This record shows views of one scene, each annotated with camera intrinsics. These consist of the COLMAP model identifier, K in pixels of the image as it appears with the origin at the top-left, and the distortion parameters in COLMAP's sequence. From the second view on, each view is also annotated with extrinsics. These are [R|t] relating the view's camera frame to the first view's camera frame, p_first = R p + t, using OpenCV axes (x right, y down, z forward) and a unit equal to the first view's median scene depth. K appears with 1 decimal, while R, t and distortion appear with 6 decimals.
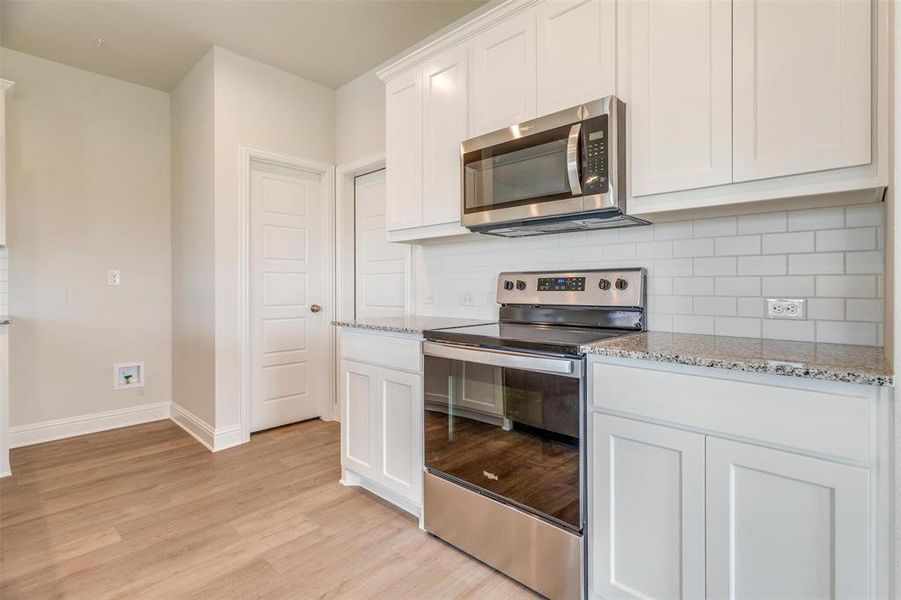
lens RADIAL K [[434.6, 0, 446.7], [0, 434.6, 283.9], [0, 0, 1]] dist [0.017062, 0.003118]
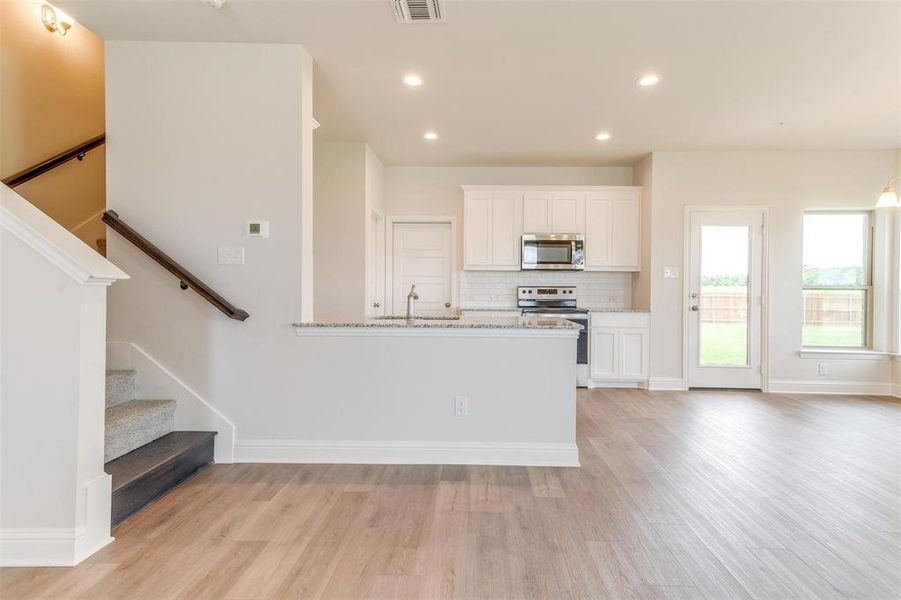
lens RADIAL K [[434.6, 0, 466.4], [0, 434.6, 287.3], [0, 0, 1]] dist [0.017062, 0.003118]
pose [[0.726858, 0.006787, 0.686755, -2.061849], [-0.011783, 0.999927, 0.002589, -0.028127], [-0.686687, -0.009974, 0.726885, -0.638991]]
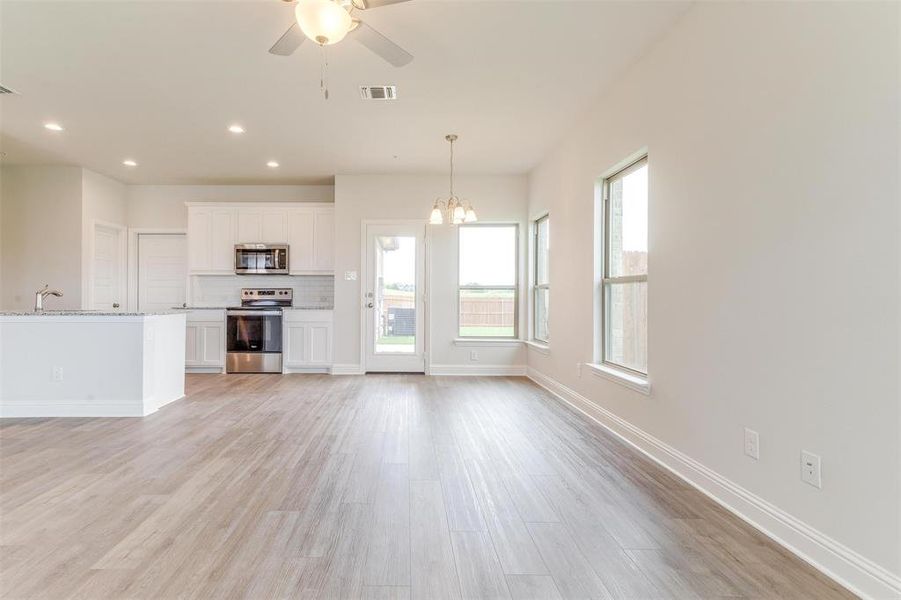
lens RADIAL K [[463.4, 0, 409.6], [0, 463.4, 291.9], [0, 0, 1]] dist [0.021568, 0.001603]
pose [[0.718652, 0.010527, 0.695290, -1.396943], [-0.006473, 0.999943, -0.008448, 0.015546], [-0.695340, 0.001570, 0.718680, -2.235429]]
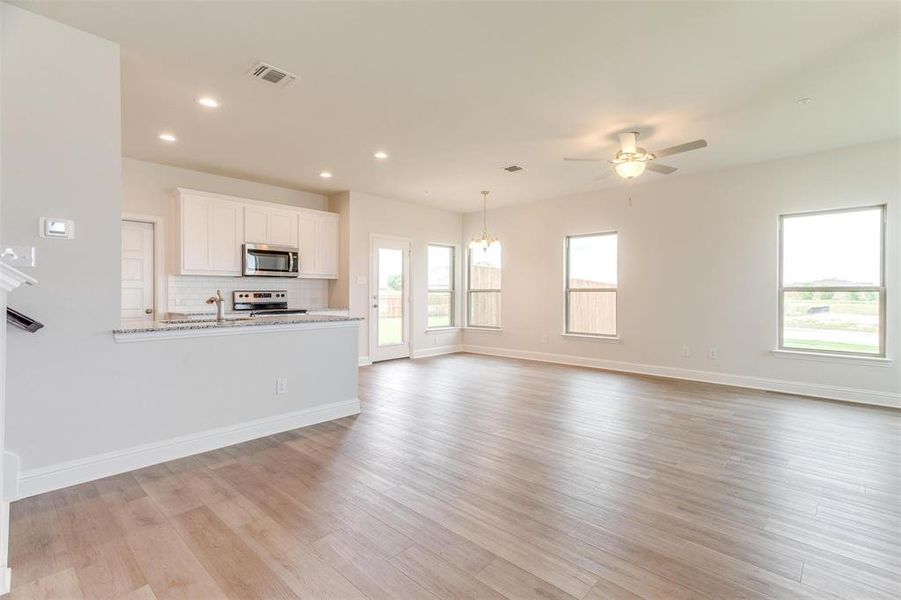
lens RADIAL K [[427.2, 0, 461.3], [0, 427.2, 292.9], [0, 0, 1]] dist [0.002242, 0.001031]
pose [[-0.052200, 0.000898, 0.998636, -2.929259], [-0.005481, 0.999984, -0.001186, -0.021948], [-0.998622, -0.005535, -0.052195, -0.226075]]
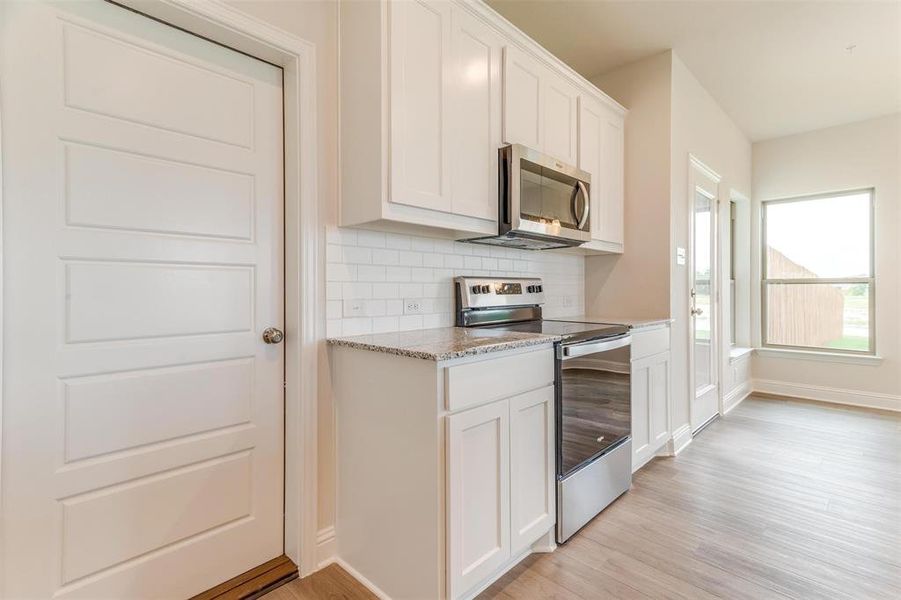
lens RADIAL K [[434.6, 0, 437.9], [0, 434.6, 288.3], [0, 0, 1]] dist [0.017062, 0.003118]
pose [[0.017239, 0.000453, 0.999851, -1.012900], [-0.003402, 0.999994, -0.000395, 0.001189], [-0.999846, -0.003394, 0.017240, 1.253099]]
